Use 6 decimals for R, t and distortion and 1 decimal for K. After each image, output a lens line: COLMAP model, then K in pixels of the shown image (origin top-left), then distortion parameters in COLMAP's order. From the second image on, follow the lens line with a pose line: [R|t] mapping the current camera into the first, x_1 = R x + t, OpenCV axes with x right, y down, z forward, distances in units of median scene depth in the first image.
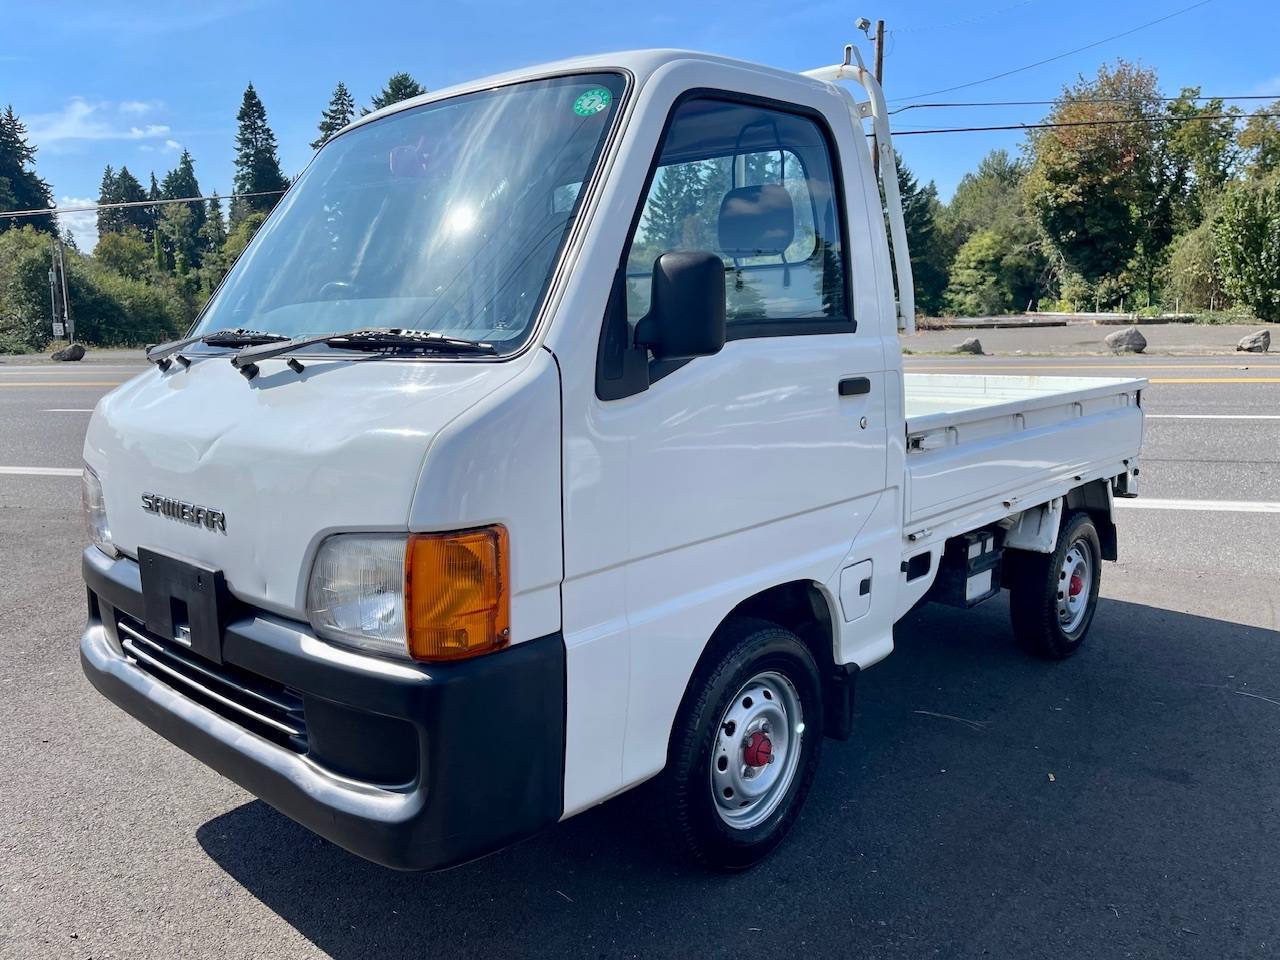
lens RADIAL K [[976.7, 0, 640.6], [0, 976.7, 470.2], [0, 0, 1]] dist [0.062395, -0.084228]
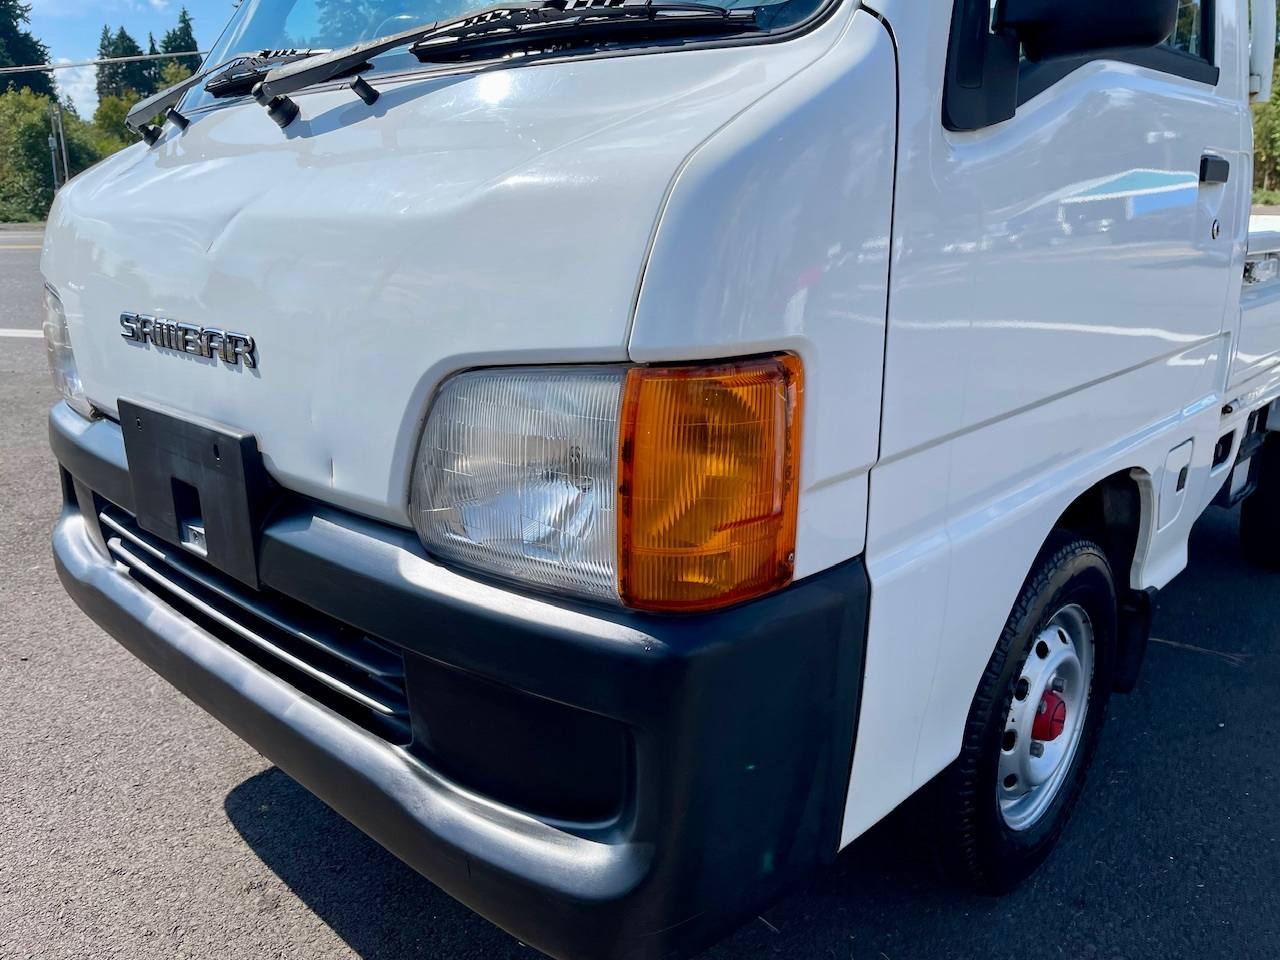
lens RADIAL K [[976.7, 0, 636.9], [0, 976.7, 472.0], [0, 0, 1]] dist [0.062395, -0.084228]
pose [[0.999782, 0.015510, -0.013967, -0.145128], [-0.013731, 0.992738, 0.119508, 0.038567], [0.015719, -0.119291, 0.992735, 0.322770]]
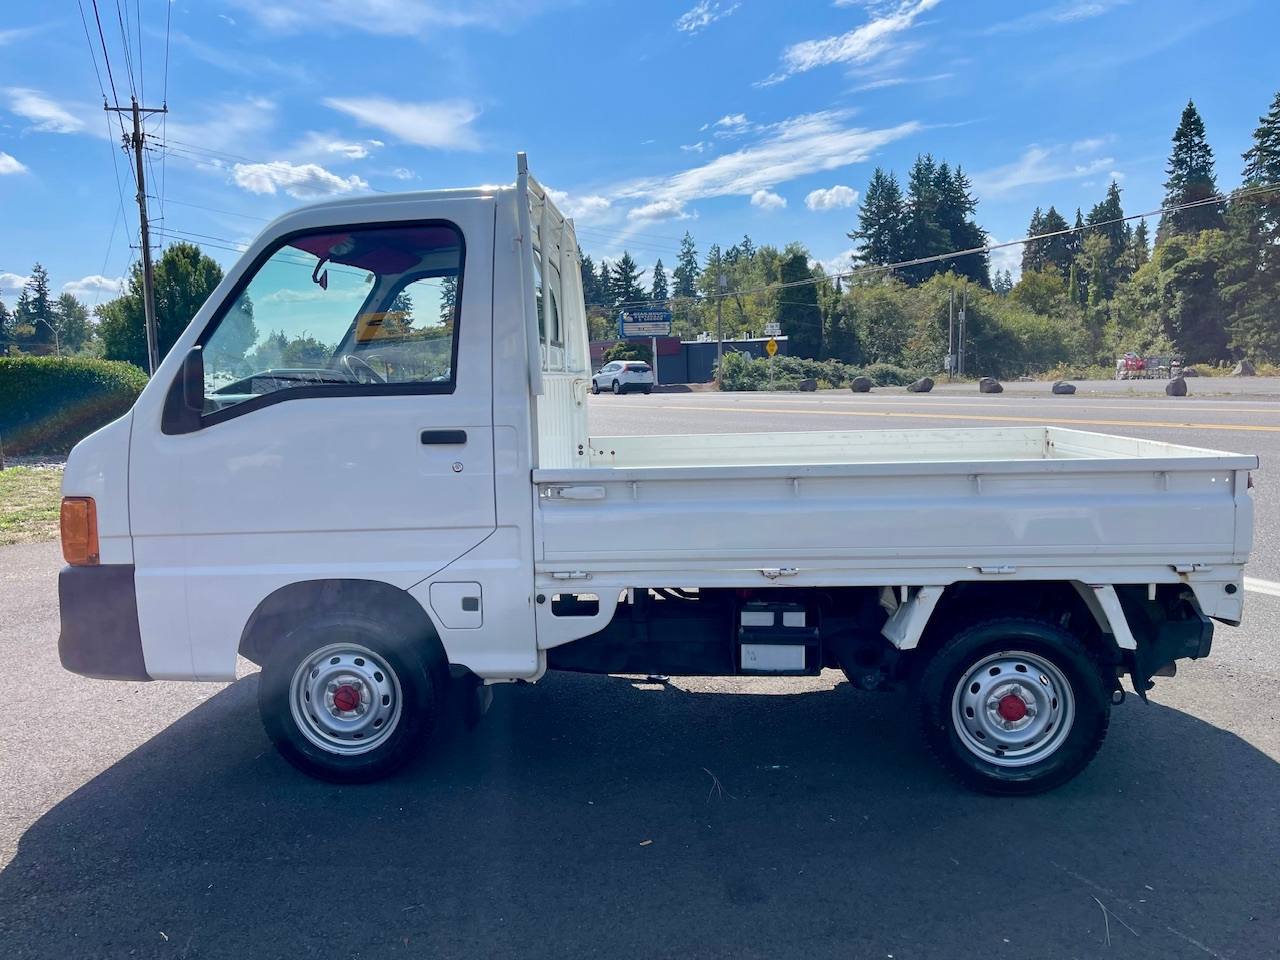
lens RADIAL K [[976.7, 0, 638.0], [0, 976.7, 484.1], [0, 0, 1]] dist [0.062395, -0.084228]
pose [[0.637051, 0.085701, -0.766043, 1.310768], [-0.098250, 0.994722, 0.029579, -0.085041], [0.764535, 0.056420, 0.642109, 0.395580]]
